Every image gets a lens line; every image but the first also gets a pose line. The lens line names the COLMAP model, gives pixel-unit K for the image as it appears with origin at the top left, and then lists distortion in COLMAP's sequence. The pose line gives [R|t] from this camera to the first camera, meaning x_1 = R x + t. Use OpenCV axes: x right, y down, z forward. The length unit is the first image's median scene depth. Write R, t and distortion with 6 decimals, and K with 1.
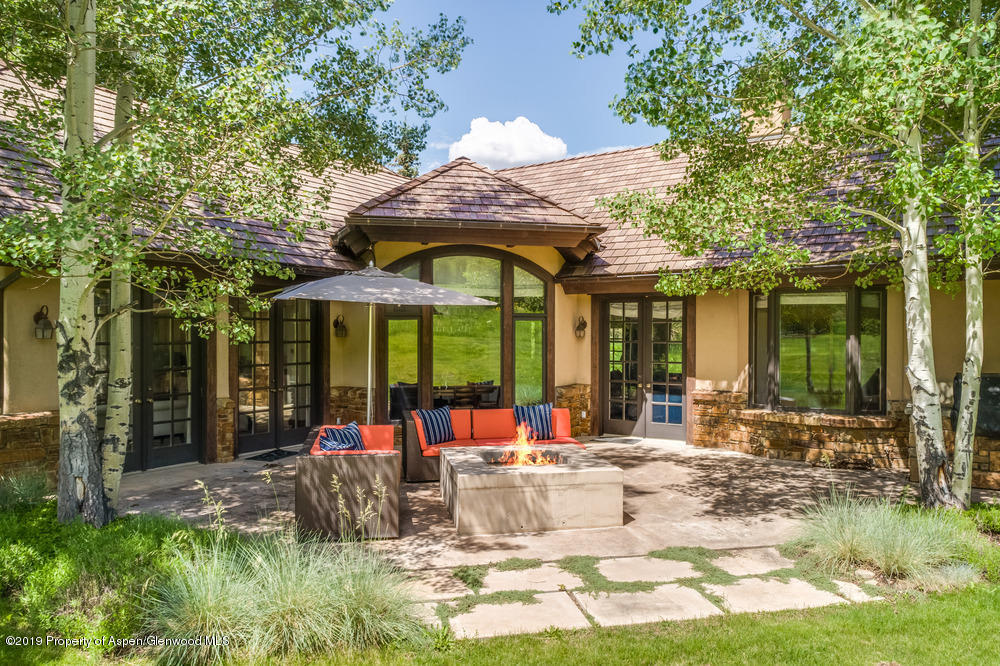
lens RADIAL K [[682.9, 0, 503.8], [0, 682.9, 334.1], [0, 0, 1]] dist [-0.003456, 0.003348]
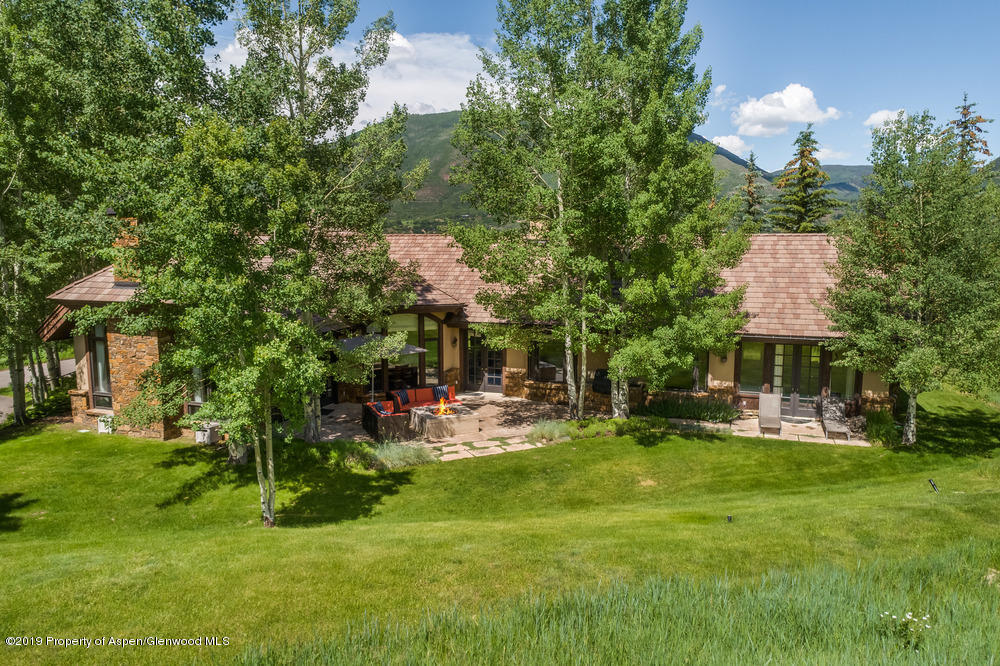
lens RADIAL K [[682.9, 0, 503.8], [0, 682.9, 334.1], [0, 0, 1]] dist [-0.003456, 0.003348]
pose [[0.971417, -0.032697, 0.235118, -0.504844], [0.001594, 0.991344, 0.131277, -0.664262], [-0.237376, -0.127150, 0.963061, -2.293523]]
